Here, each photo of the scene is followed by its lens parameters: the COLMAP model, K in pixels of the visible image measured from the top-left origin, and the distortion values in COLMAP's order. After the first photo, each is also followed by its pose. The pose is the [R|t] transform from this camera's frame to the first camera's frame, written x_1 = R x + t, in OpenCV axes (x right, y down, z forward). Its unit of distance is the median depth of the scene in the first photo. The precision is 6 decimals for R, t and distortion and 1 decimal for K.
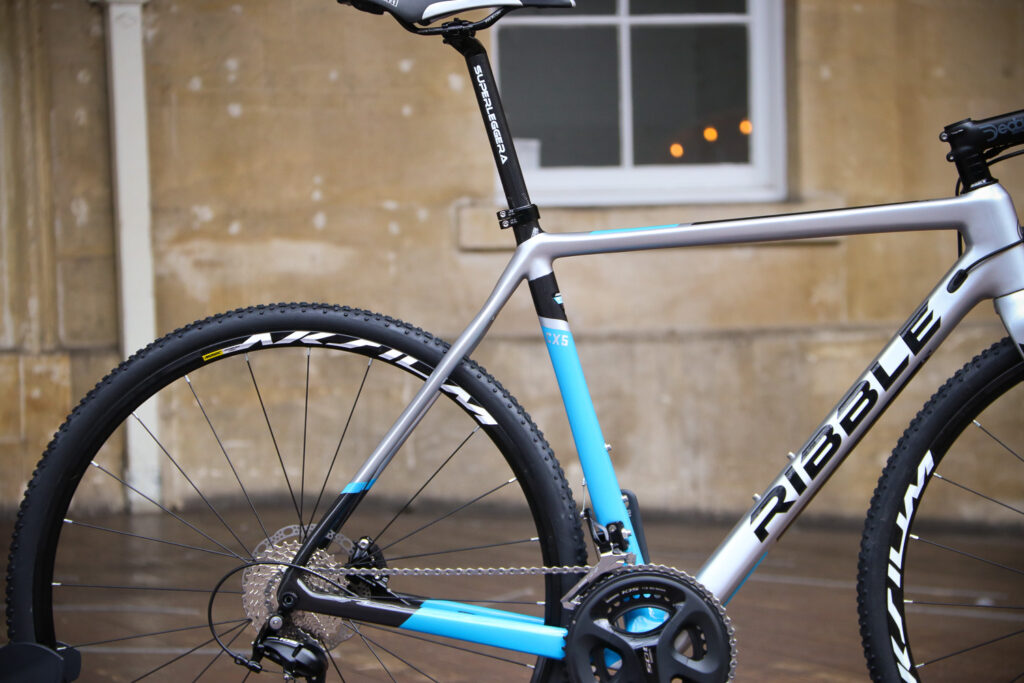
lens RADIAL K [[3992.6, 0, 502.8], [0, 3992.6, 363.5], [0, 0, 1]] dist [1.047489, 0.000000]
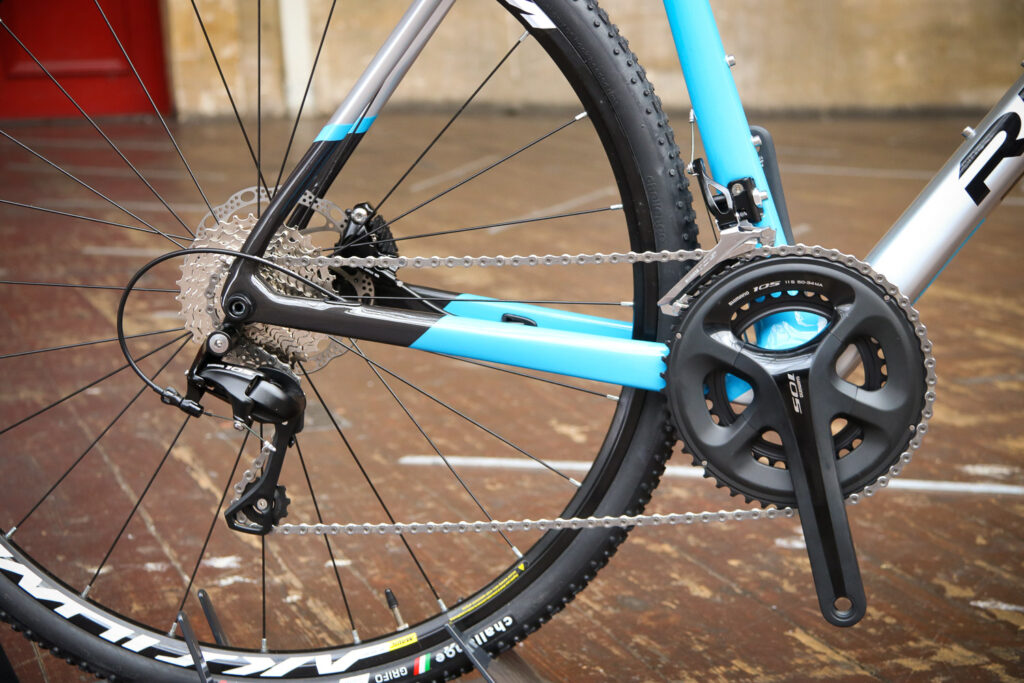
lens RADIAL K [[2621.2, 0, 512.9], [0, 2621.2, 371.9], [0, 0, 1]] dist [0.559886, 0.000000]
pose [[0.999515, -0.015548, -0.026975, 0.002325], [0.019121, 0.990291, 0.137686, 0.011311], [0.024572, -0.138135, 0.990109, 0.578579]]
